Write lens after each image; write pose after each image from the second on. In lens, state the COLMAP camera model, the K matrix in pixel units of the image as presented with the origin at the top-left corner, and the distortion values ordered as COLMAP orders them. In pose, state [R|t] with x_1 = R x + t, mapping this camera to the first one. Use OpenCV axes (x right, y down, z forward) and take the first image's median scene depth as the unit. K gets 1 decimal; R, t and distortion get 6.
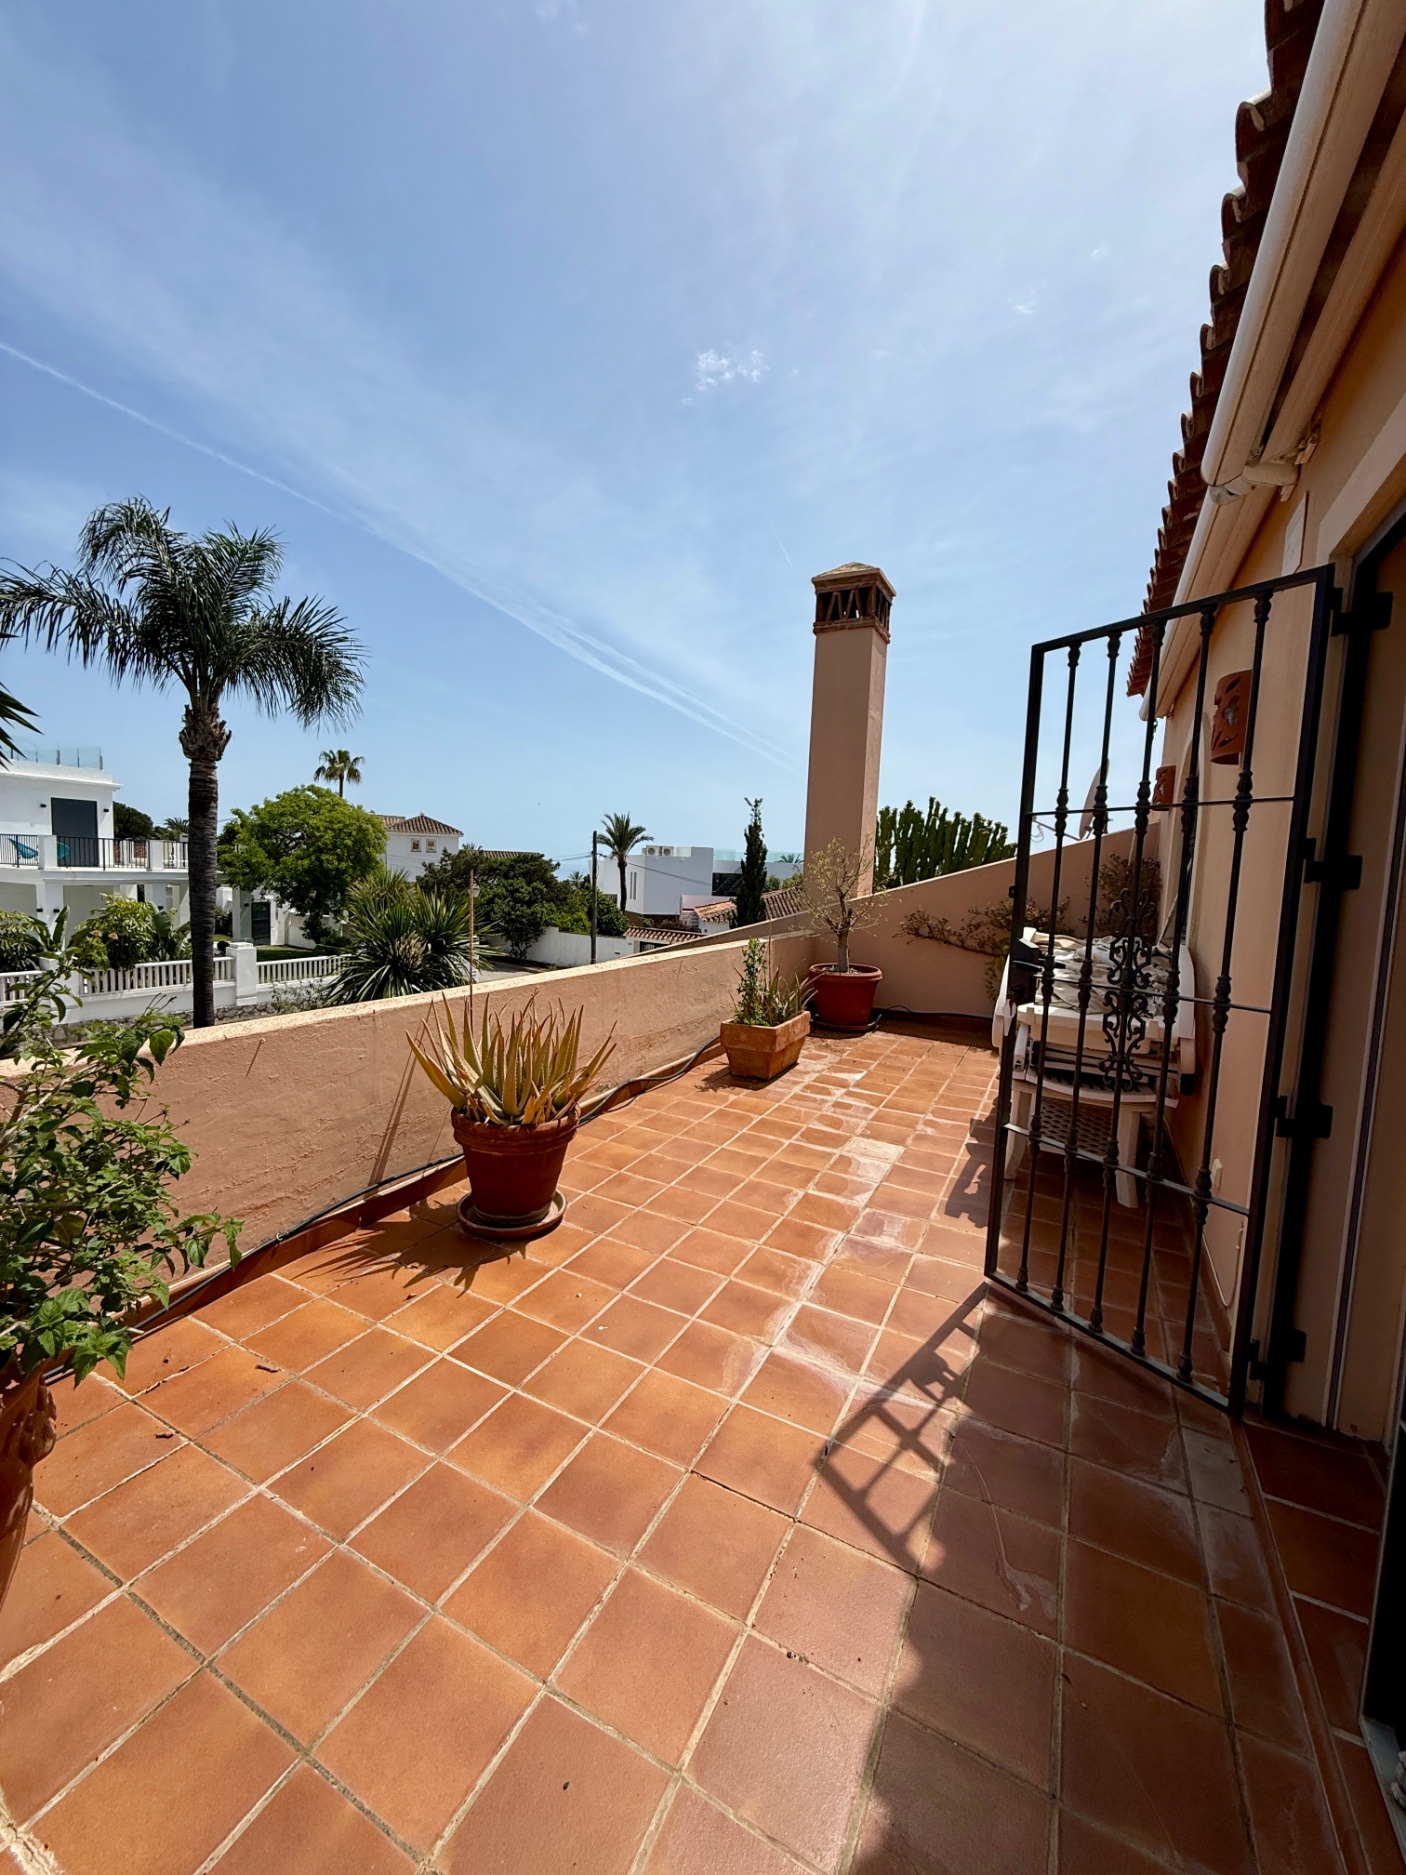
lens RADIAL K [[746.9, 0, 703.0], [0, 746.9, 937.5], [0, 0, 1]] dist [-0.000555, -0.000041]
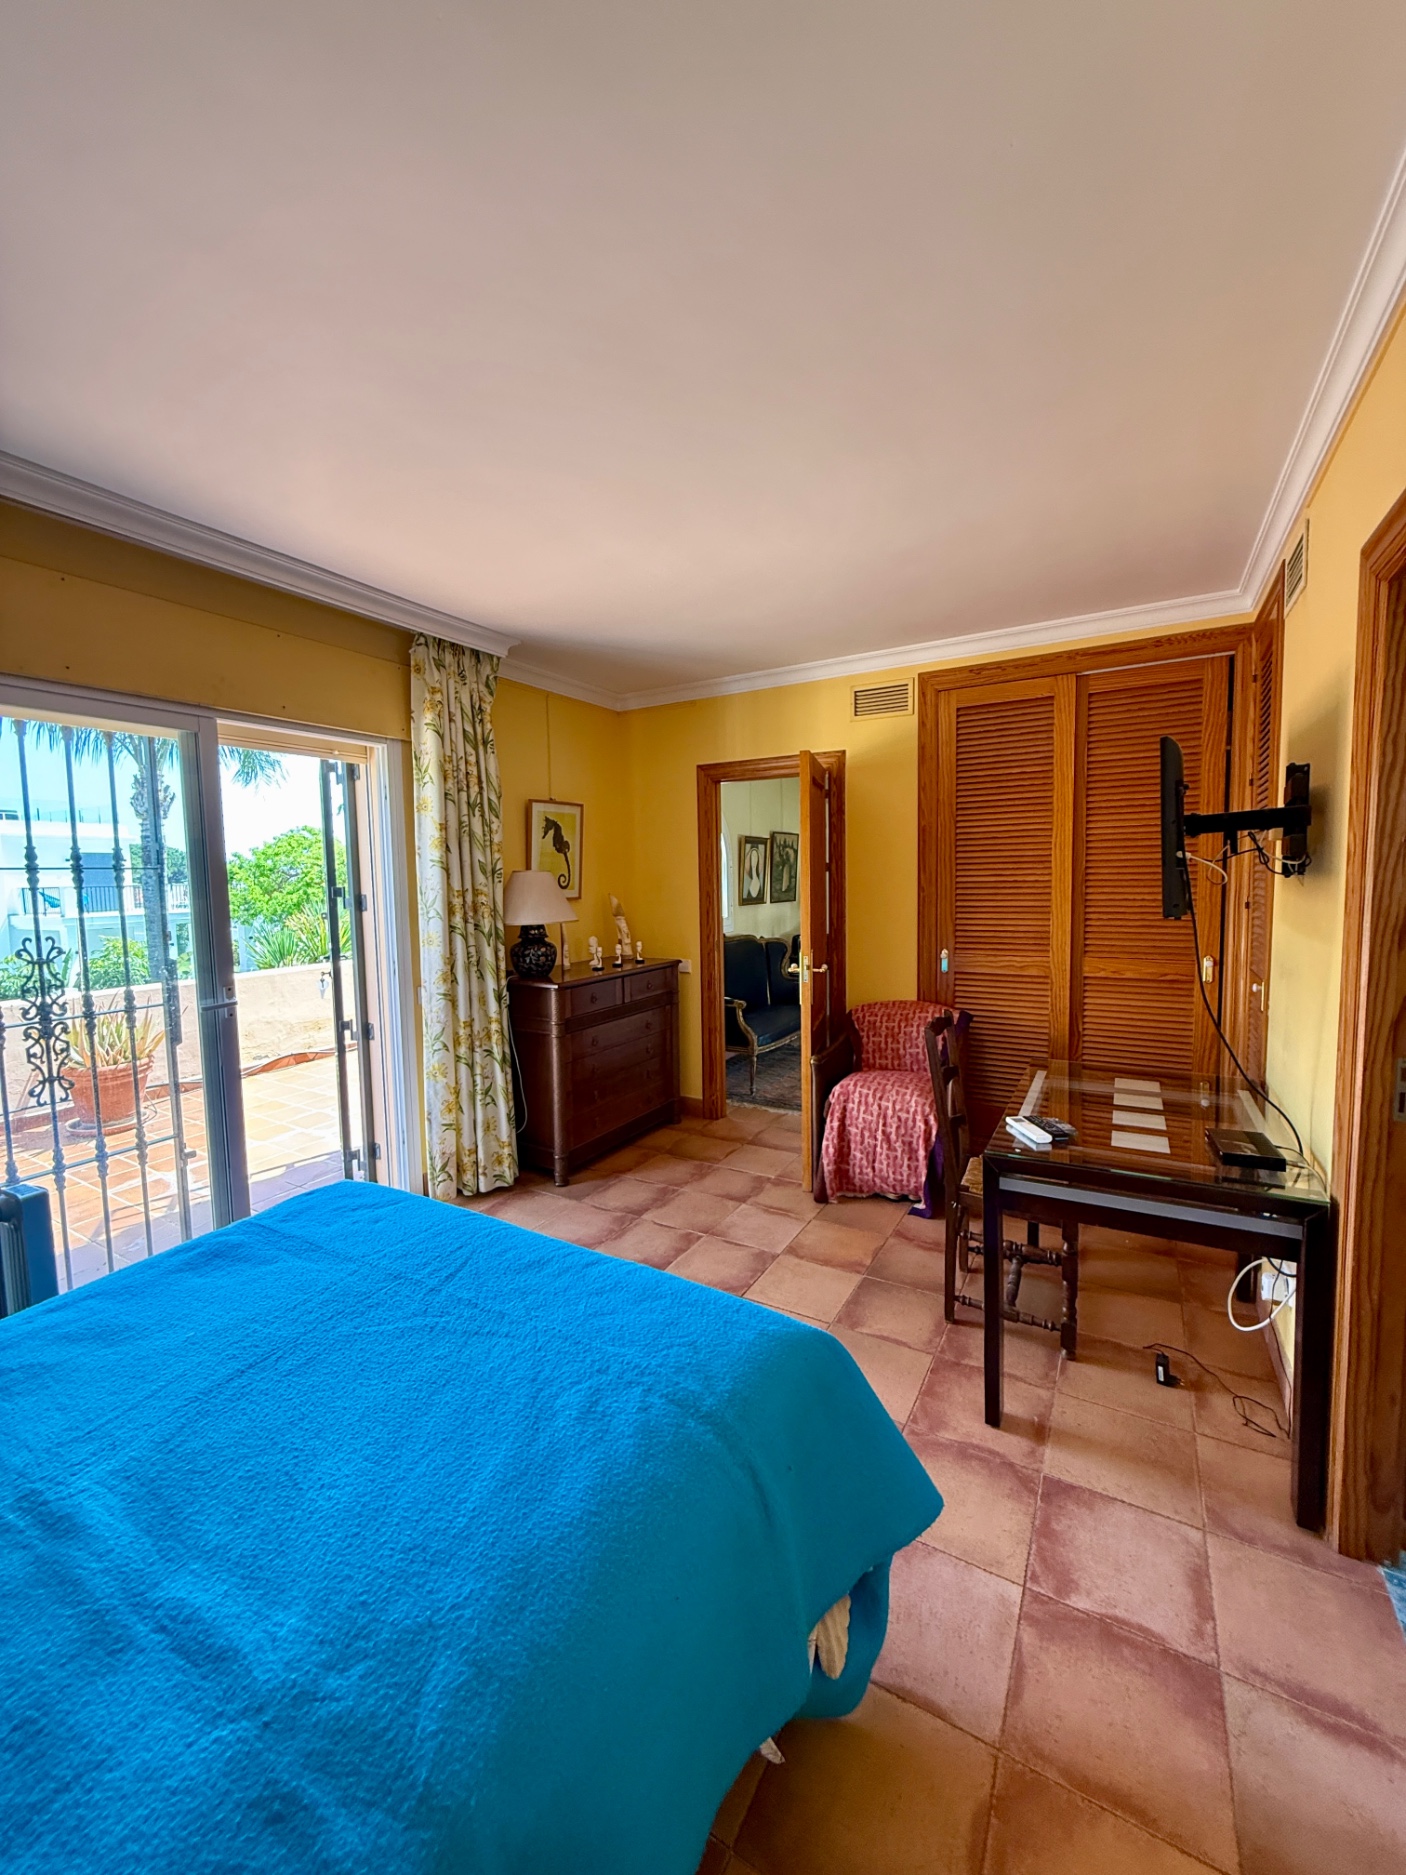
lens RADIAL K [[746.9, 0, 703.0], [0, 746.9, 937.5], [0, 0, 1]] dist [-0.000555, -0.000041]
pose [[0.996914, -0.051864, -0.058924, 0.258062], [0.051144, 0.998598, -0.013665, 0.010310], [0.059550, 0.010609, 0.998169, -0.125204]]
